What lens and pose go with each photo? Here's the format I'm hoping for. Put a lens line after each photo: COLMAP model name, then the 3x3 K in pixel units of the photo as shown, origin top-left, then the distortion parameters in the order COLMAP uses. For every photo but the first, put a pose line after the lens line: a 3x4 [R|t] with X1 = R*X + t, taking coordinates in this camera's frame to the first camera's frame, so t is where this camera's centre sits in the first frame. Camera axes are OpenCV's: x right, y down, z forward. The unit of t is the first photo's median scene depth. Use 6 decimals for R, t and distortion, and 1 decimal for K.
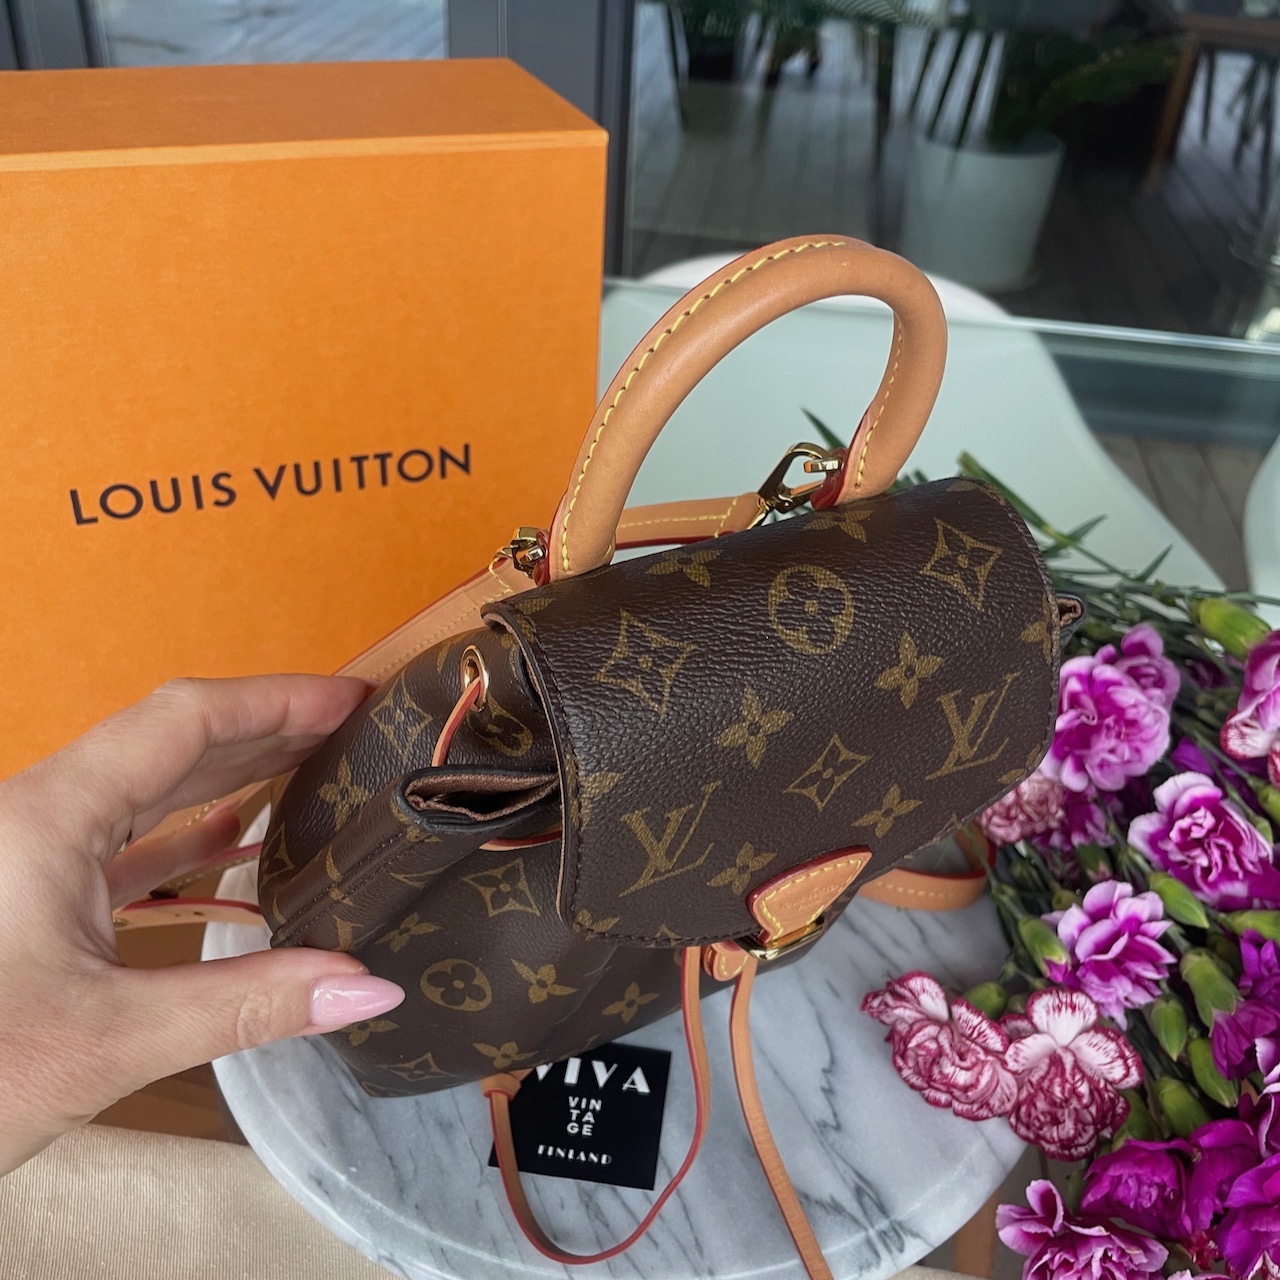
lens RADIAL K [[1285.6, 0, 641.5], [0, 1285.6, 609.9], [0, 0, 1]] dist [0.092219, -0.172442]
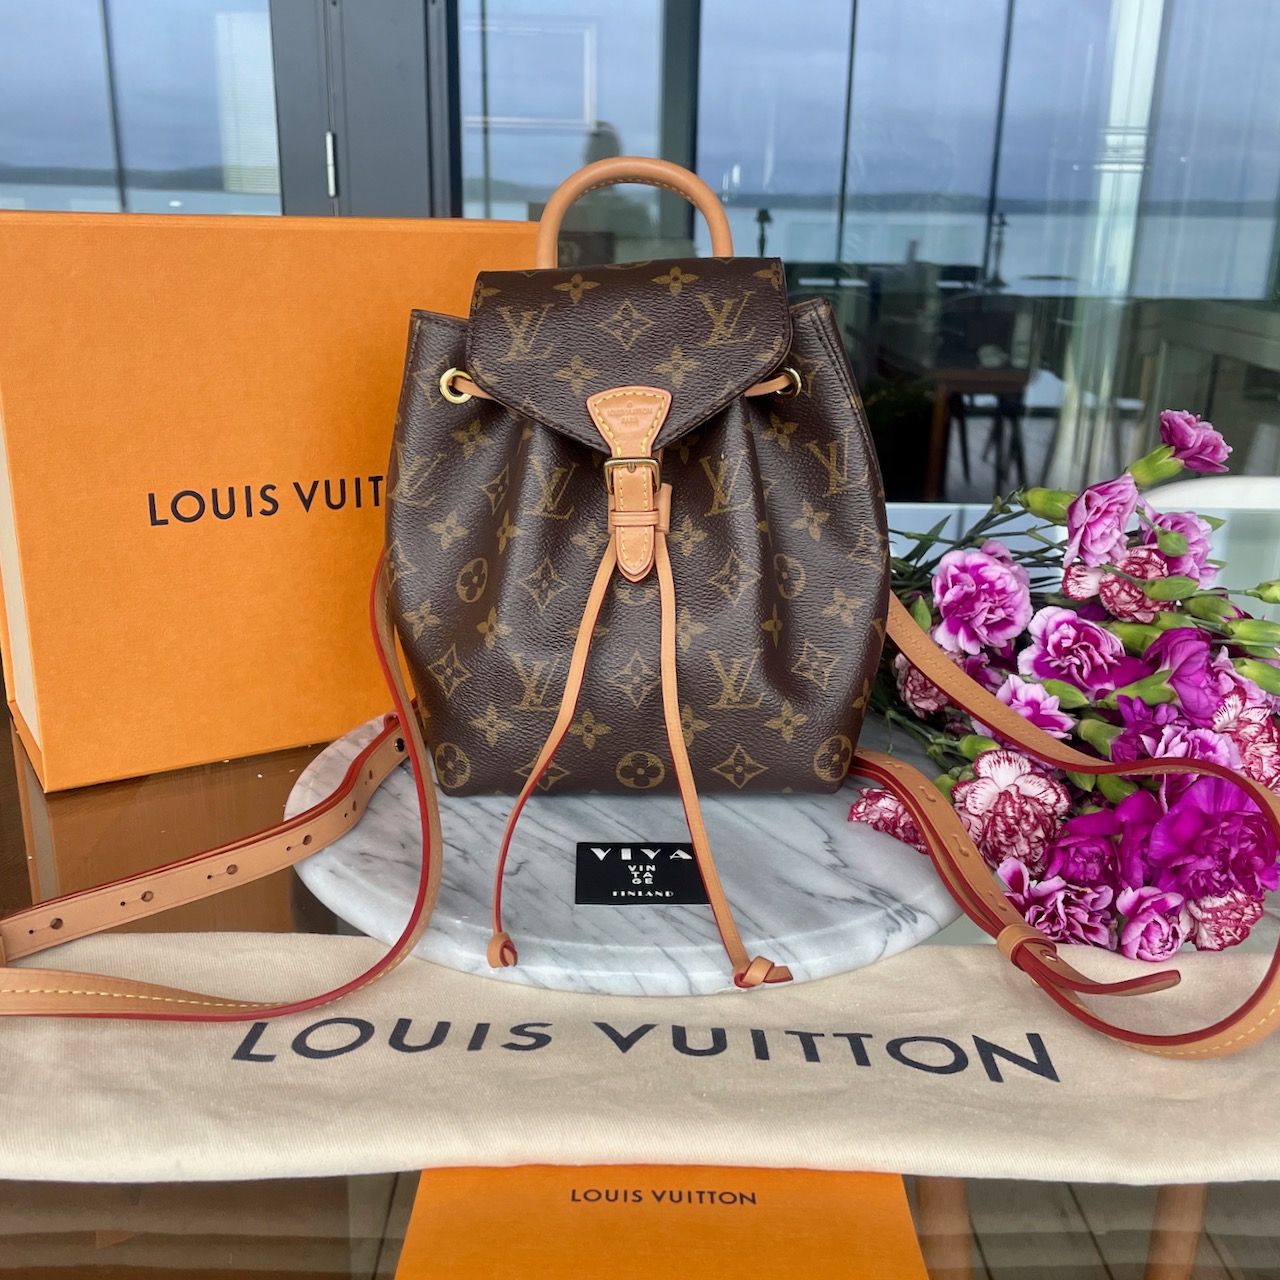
lens RADIAL K [[1327.1, 0, 642.8], [0, 1327.1, 606.2], [0, 0, 1]] dist [0.079597, -0.137080]
pose [[0.986598, -0.075667, 0.144562, -0.203829], [0.114948, 0.951110, -0.286664, 0.501491], [-0.115803, 0.299440, 0.947062, -0.252893]]
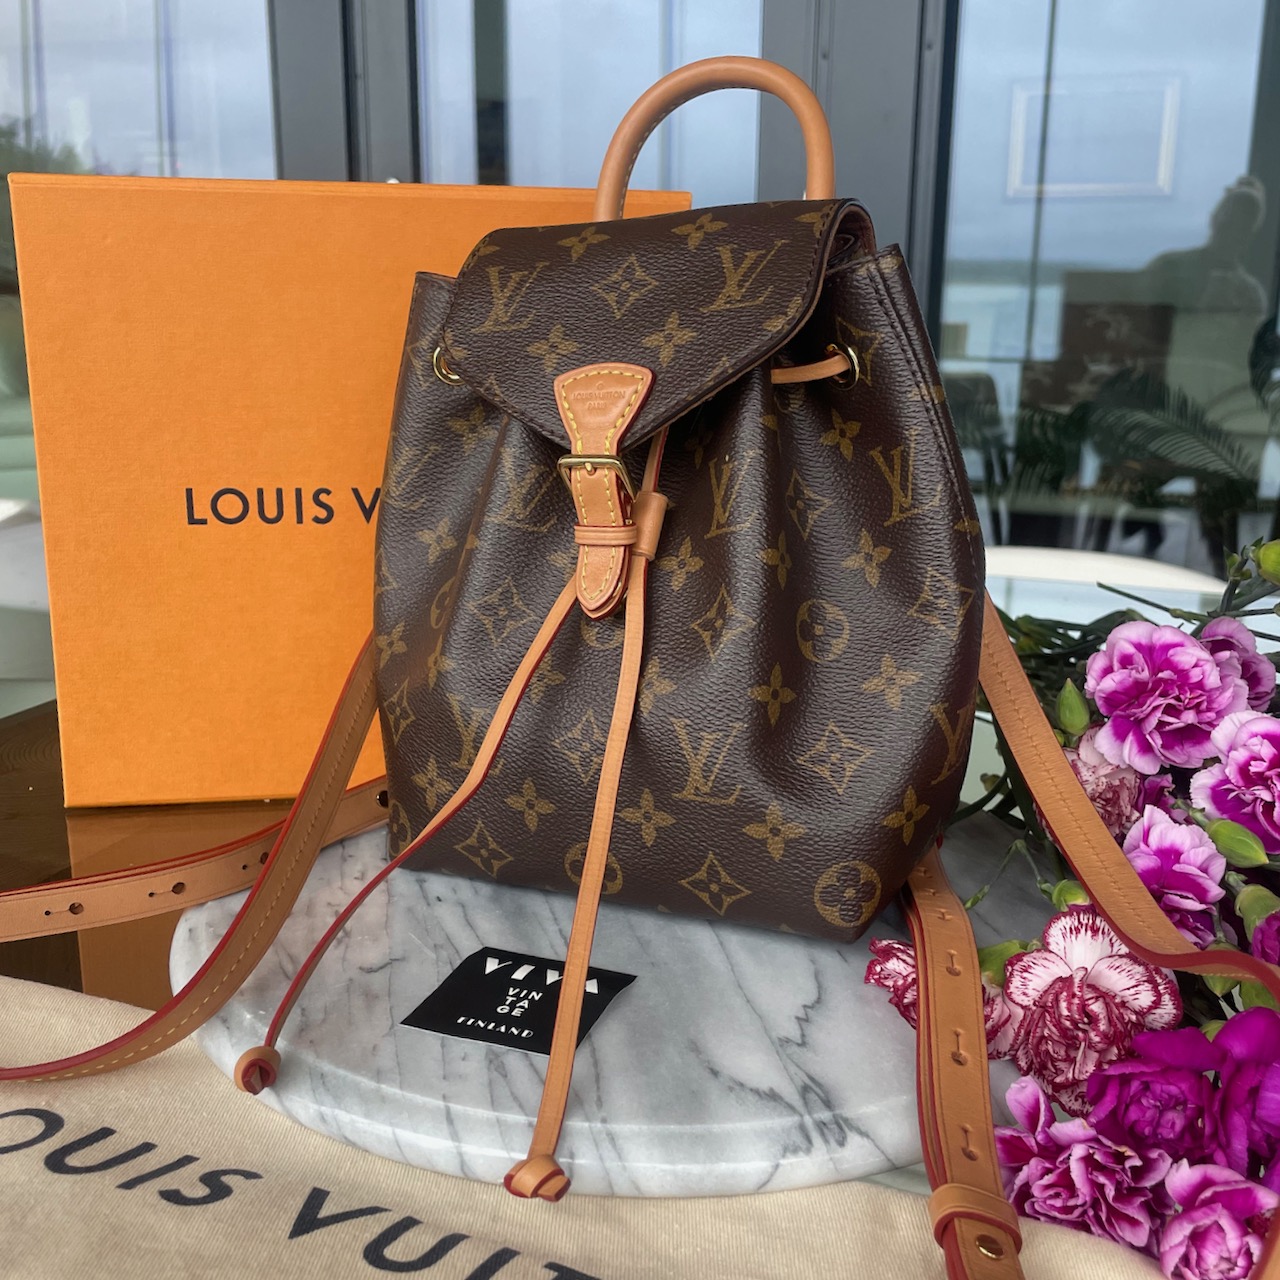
lens RADIAL K [[1434.7, 0, 638.1], [0, 1434.7, 609.7], [0, 0, 1]] dist [0.205763, -0.467934]
pose [[0.970340, 0.006890, -0.241648, 0.274672], [-0.093878, 0.931884, -0.350398, 0.475513], [0.222773, 0.362691, 0.904891, 0.004552]]
